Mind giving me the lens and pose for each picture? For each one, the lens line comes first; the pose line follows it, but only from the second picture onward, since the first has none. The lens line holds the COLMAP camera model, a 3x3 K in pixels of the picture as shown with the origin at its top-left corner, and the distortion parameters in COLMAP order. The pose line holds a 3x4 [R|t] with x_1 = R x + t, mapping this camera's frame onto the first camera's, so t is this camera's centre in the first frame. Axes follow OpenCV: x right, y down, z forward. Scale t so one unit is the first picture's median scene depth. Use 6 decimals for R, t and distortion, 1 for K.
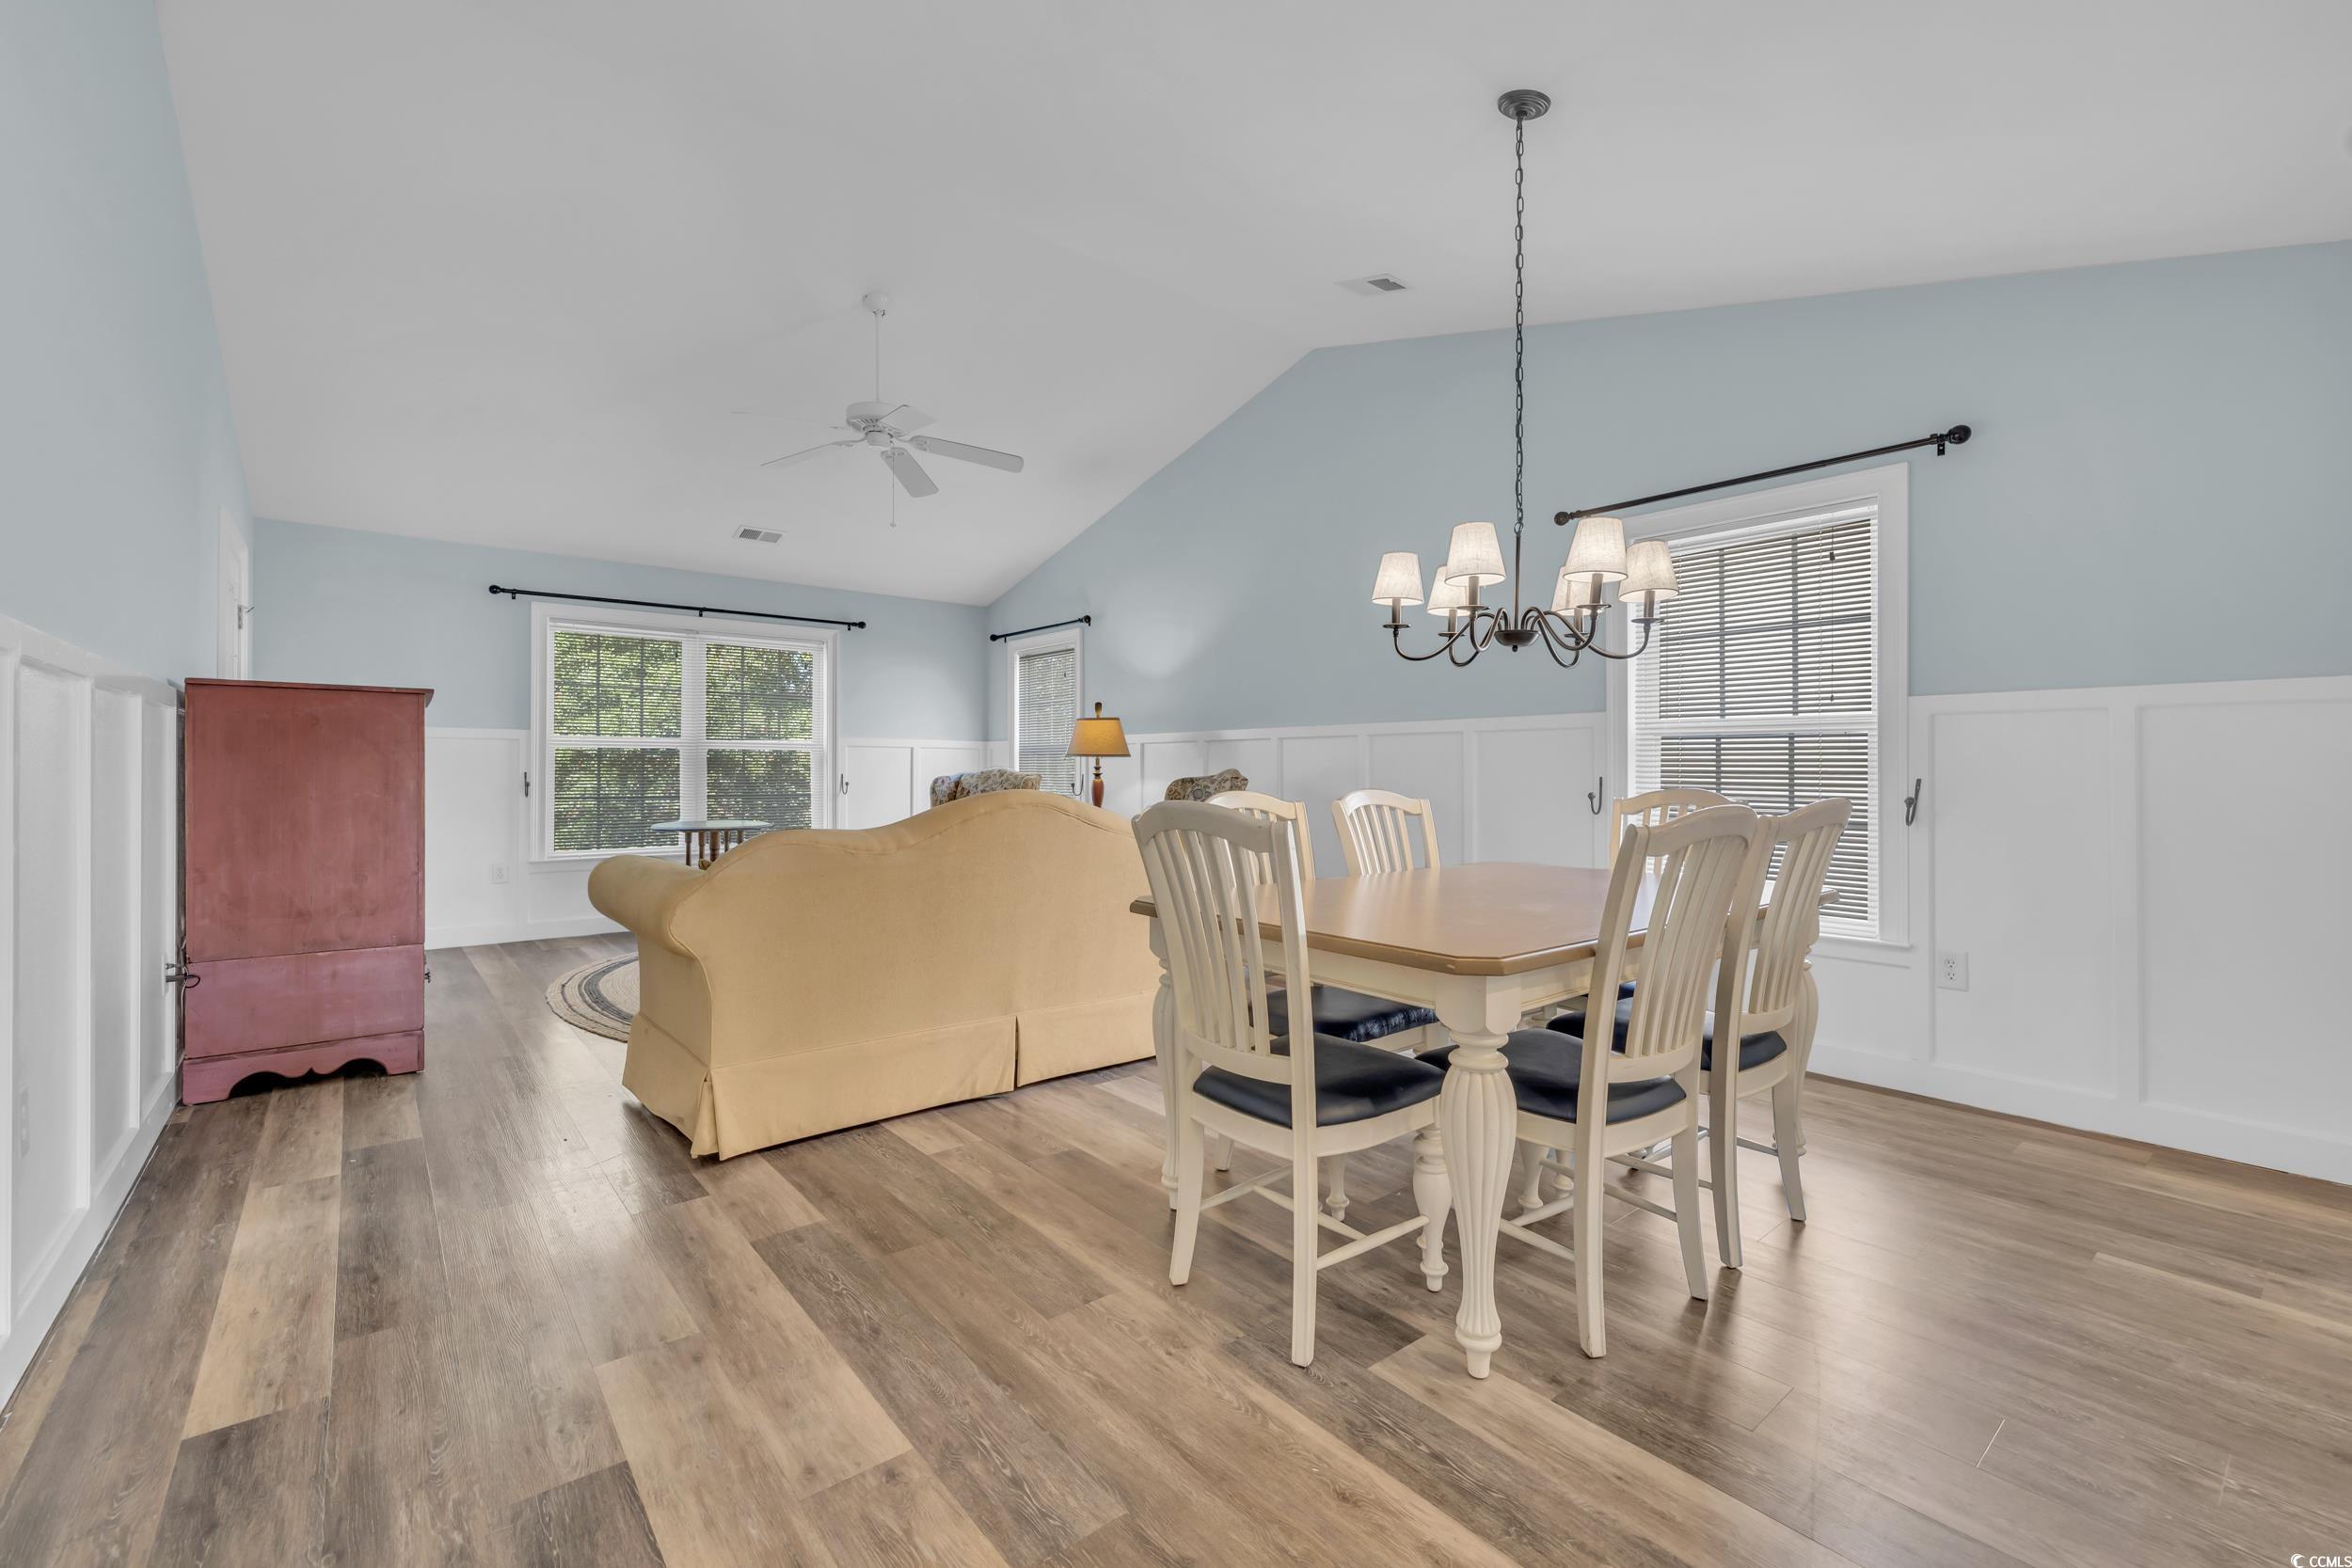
lens RADIAL K [[991.5, 0, 1173.9], [0, 991.5, 775.4], [0, 0, 1]] dist [0.001172, 0.000737]
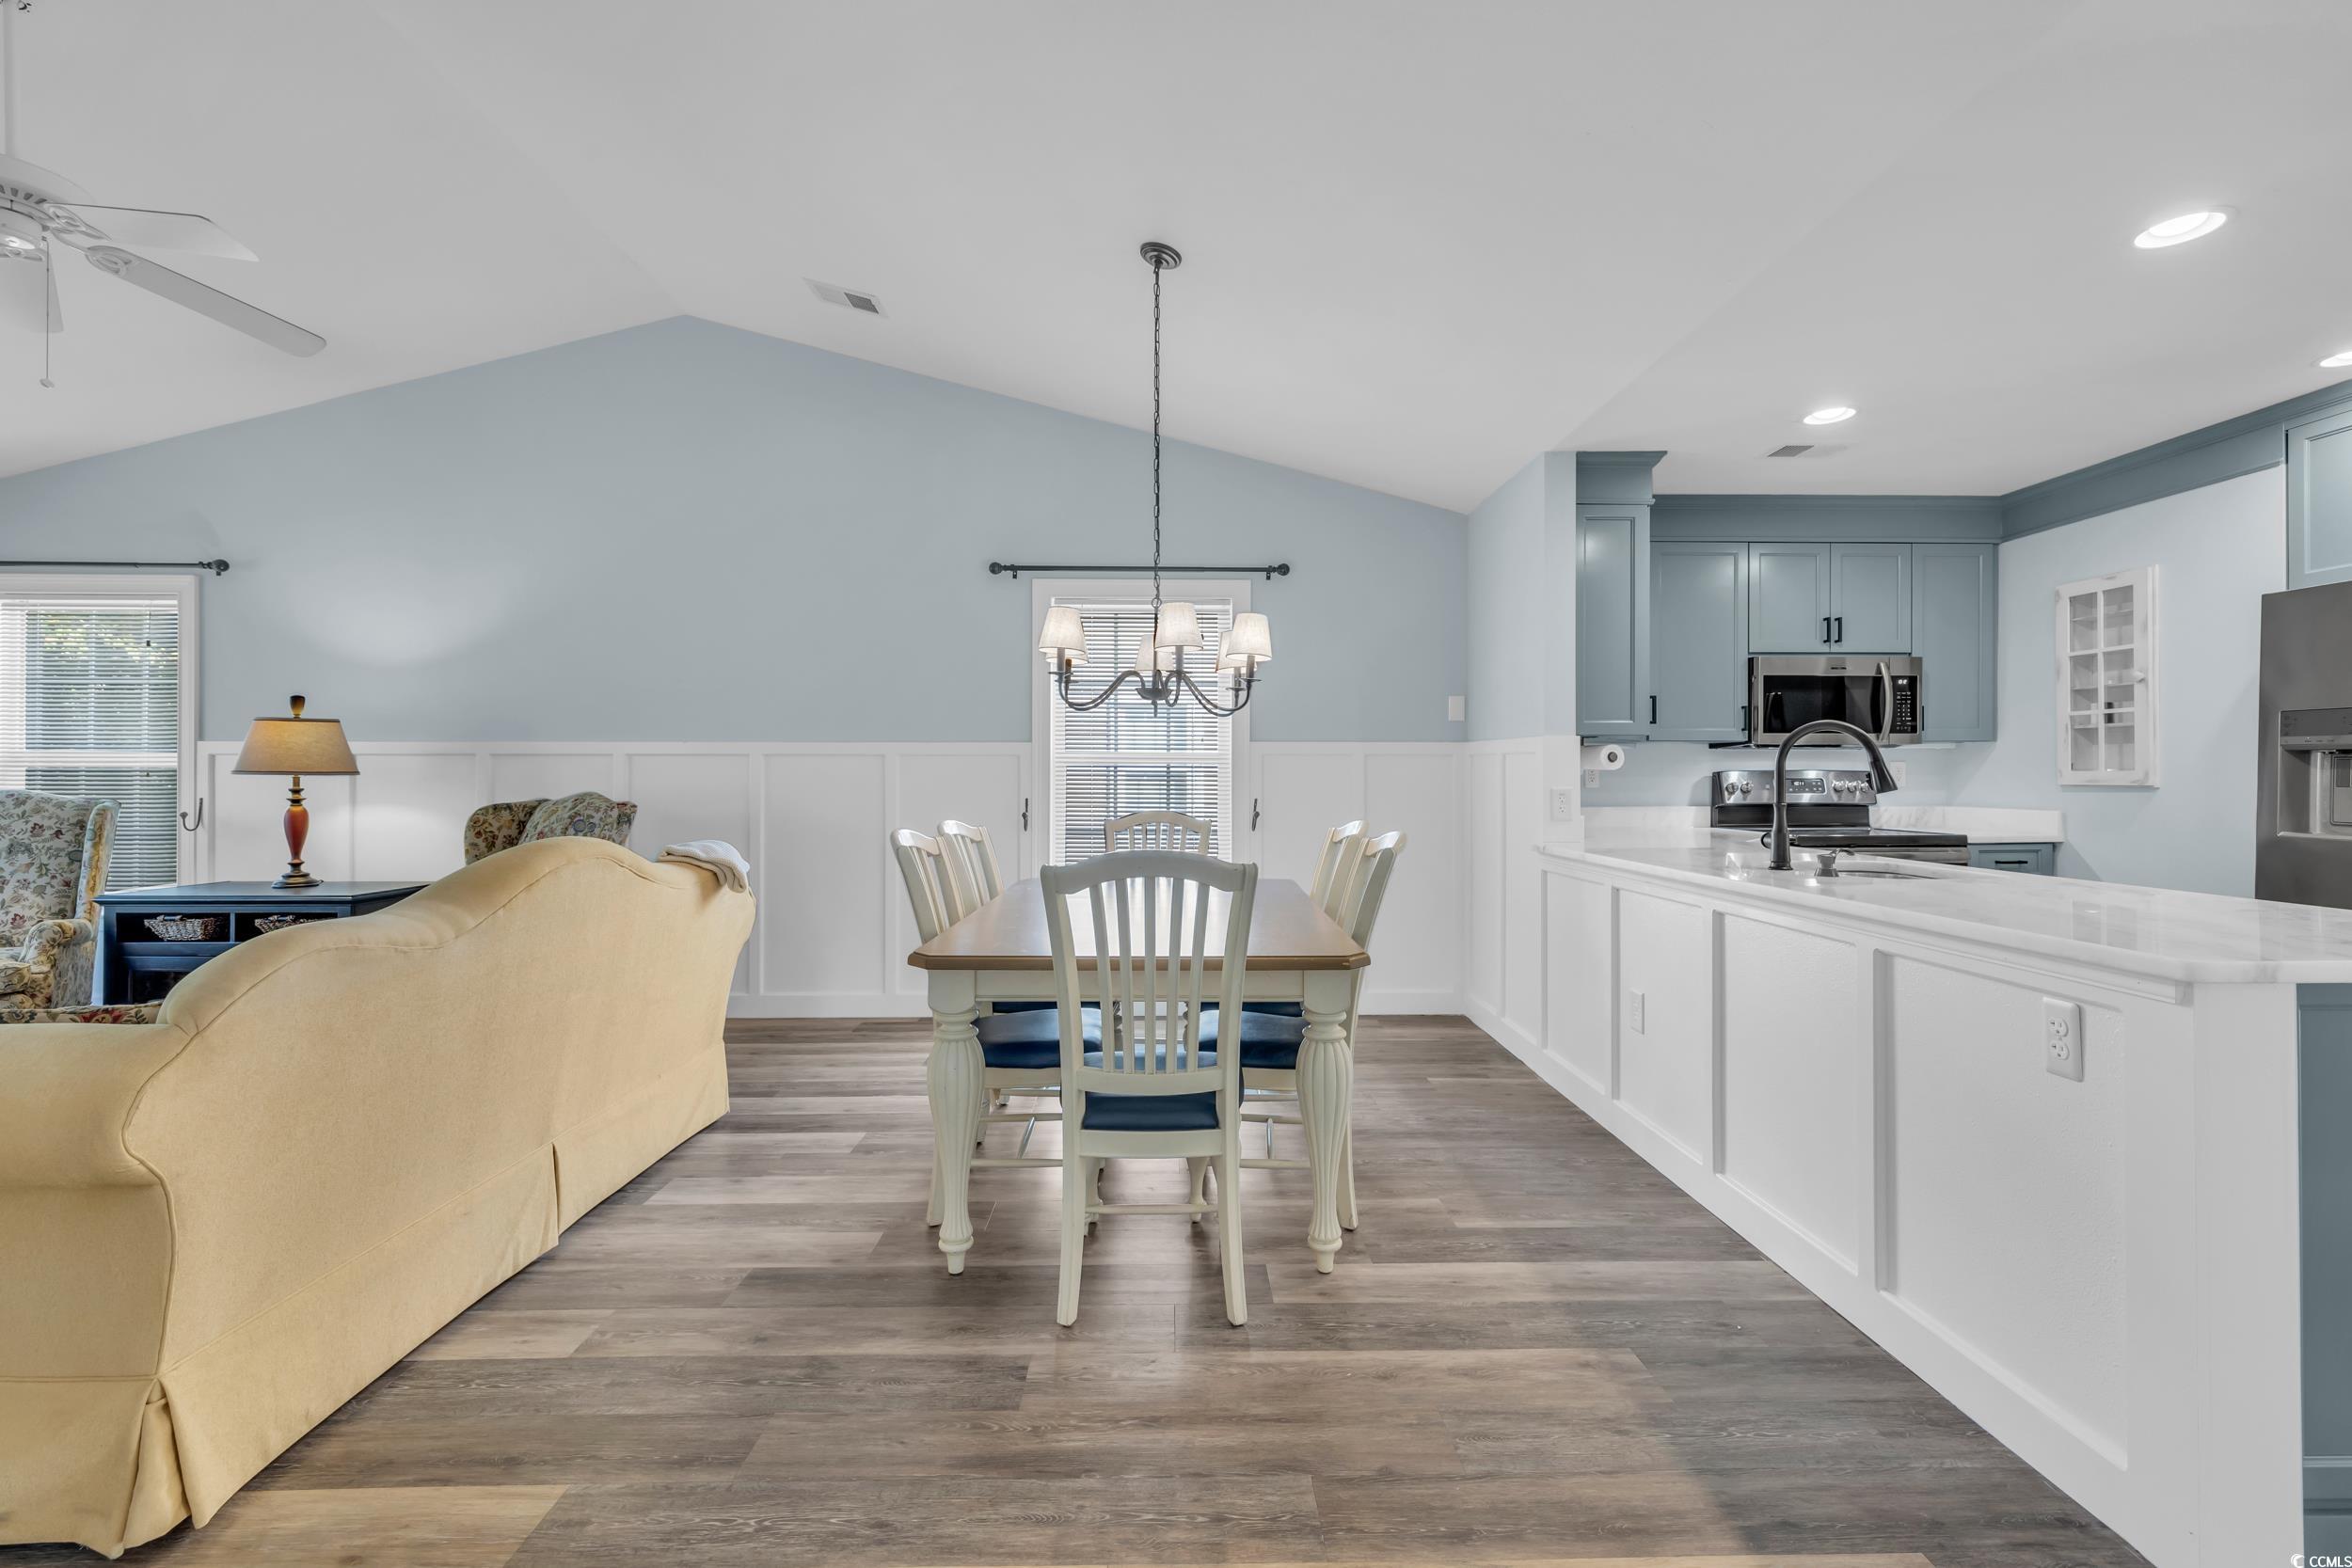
lens RADIAL K [[991.5, 0, 1187.1], [0, 991.5, 774.5], [0, 0, 1]] dist [0.001172, 0.000737]
pose [[0.620895, -0.000573, 0.783894, -0.428114], [0.003975, 0.999989, -0.002417, -0.027250], [-0.783884, 0.004617, 0.620890, 0.163815]]
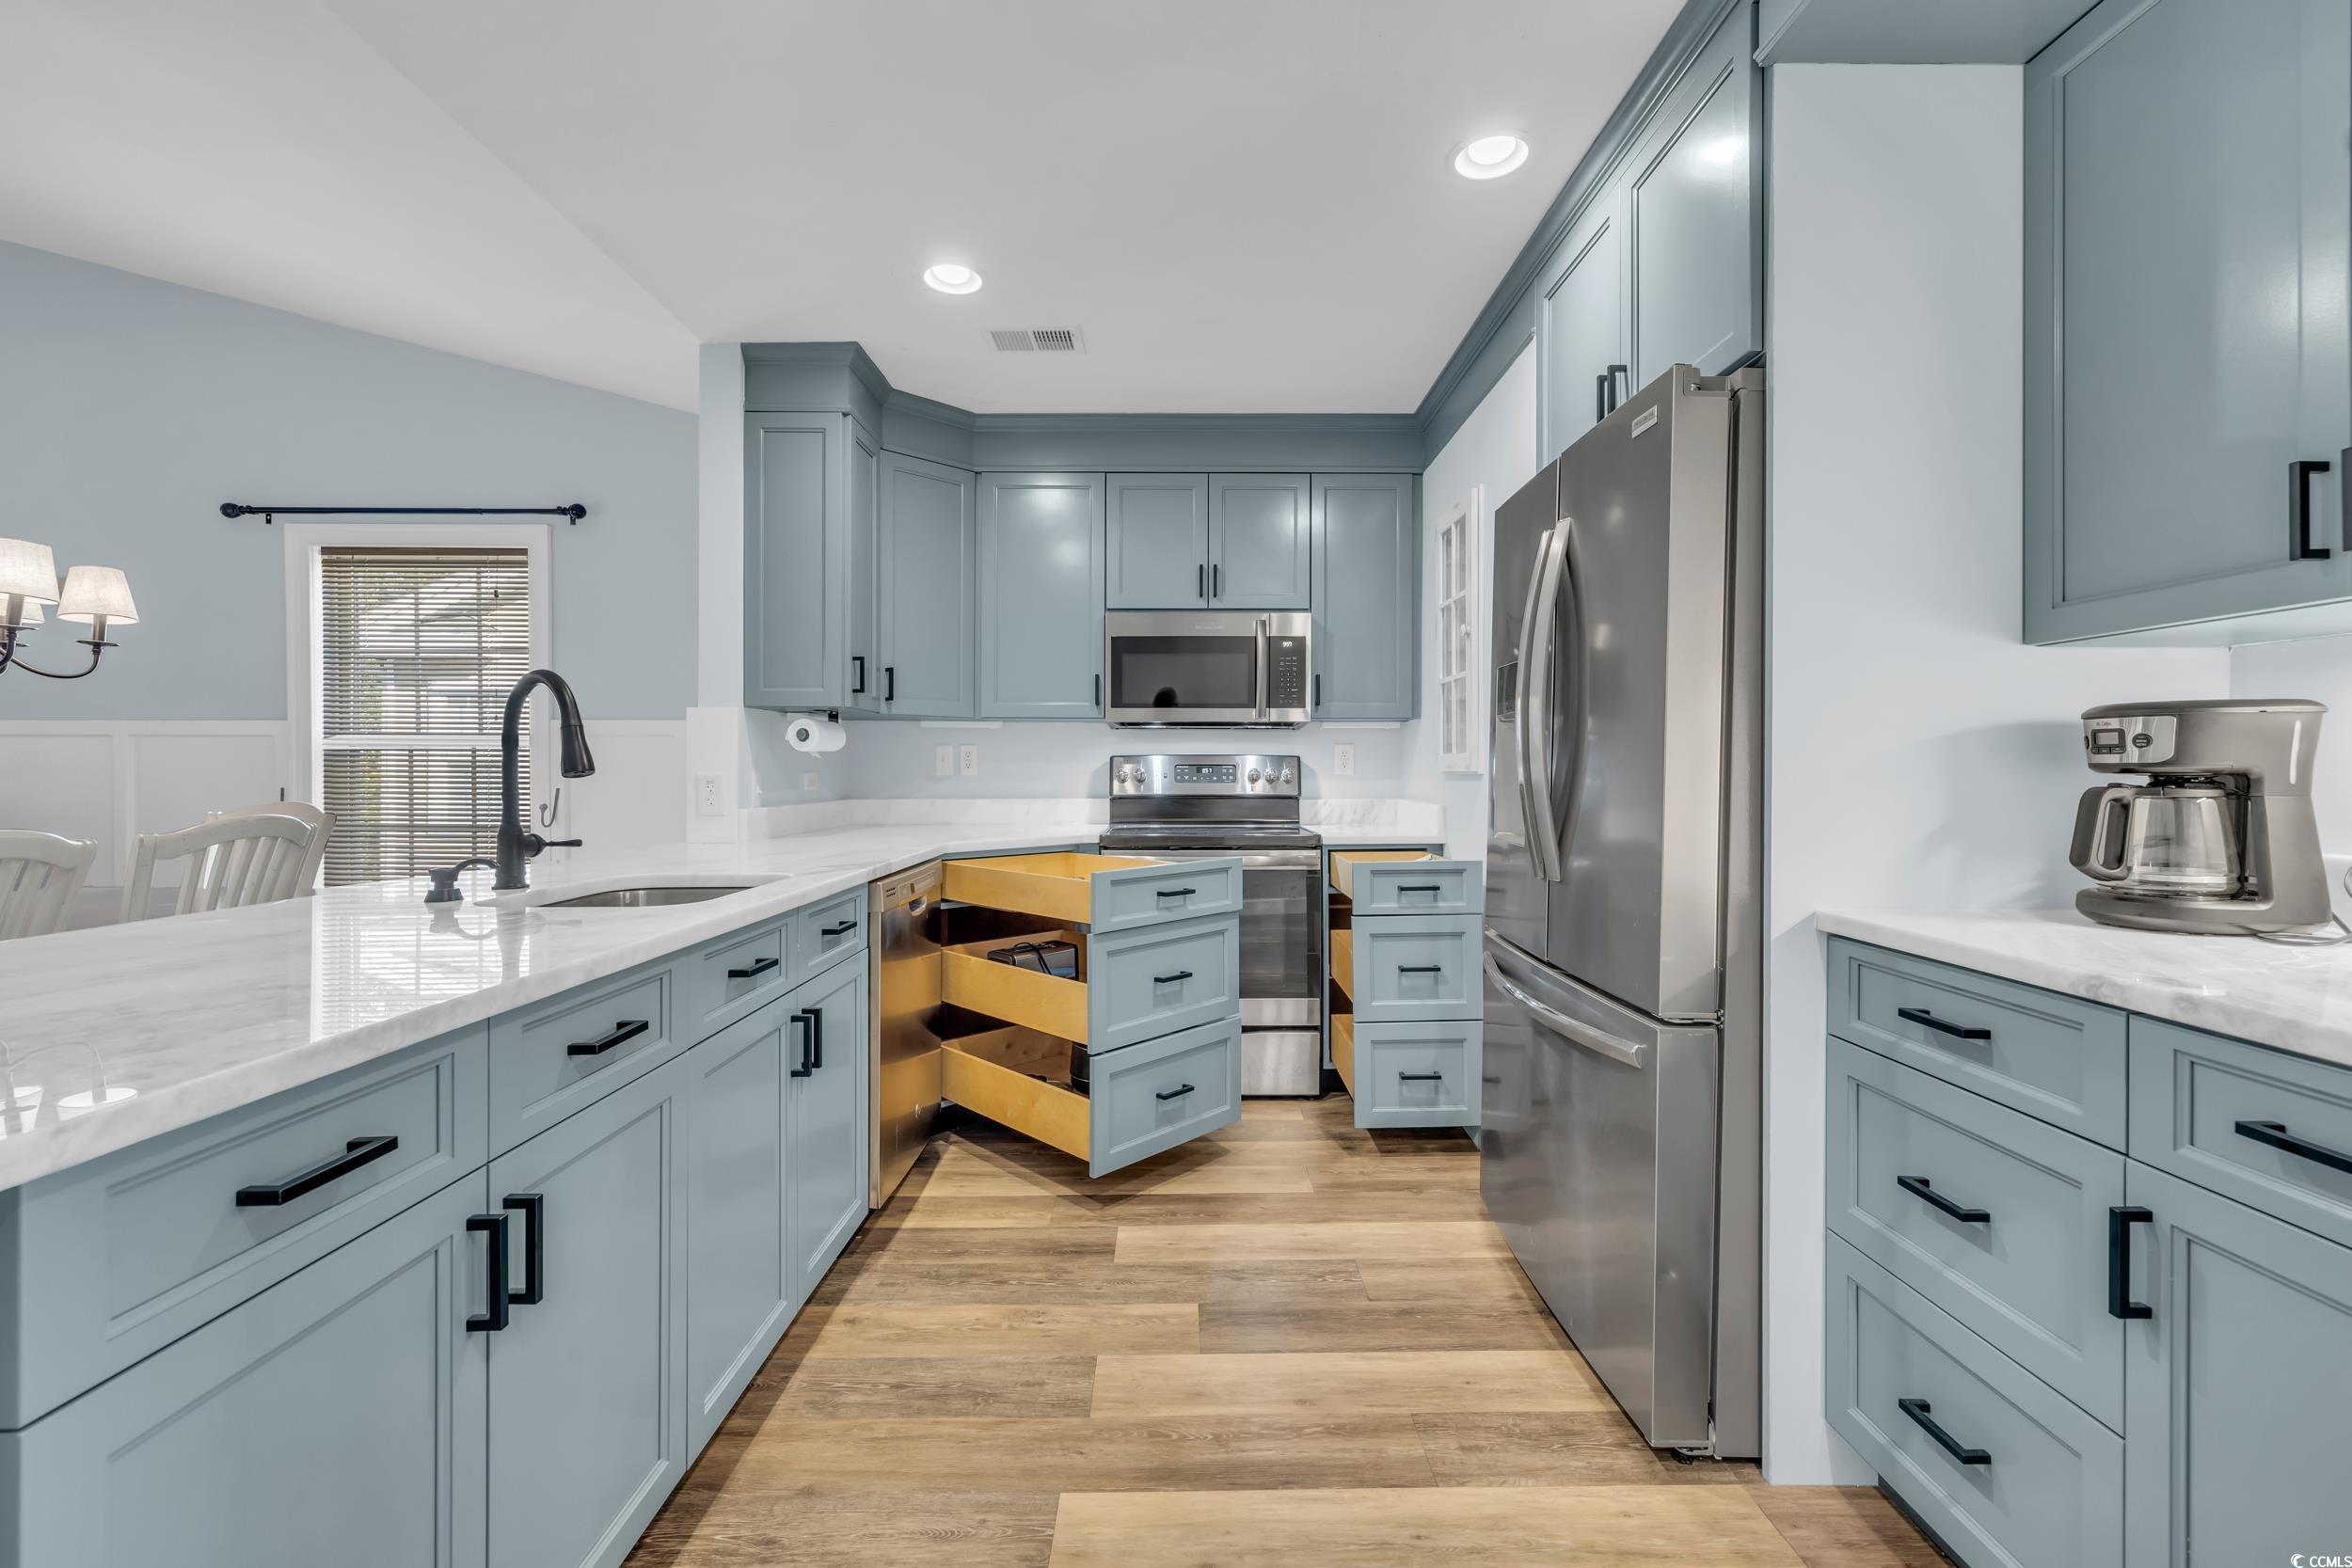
lens RADIAL K [[991.5, 0, 1197.4], [0, 991.5, 769.4], [0, 0, 1]] dist [0.001172, 0.000737]
pose [[0.629191, -0.000543, 0.777250, 0.297497], [0.003240, 0.999993, -0.001924, -0.013918], [-0.777244, 0.003729, 0.629189, -0.355130]]
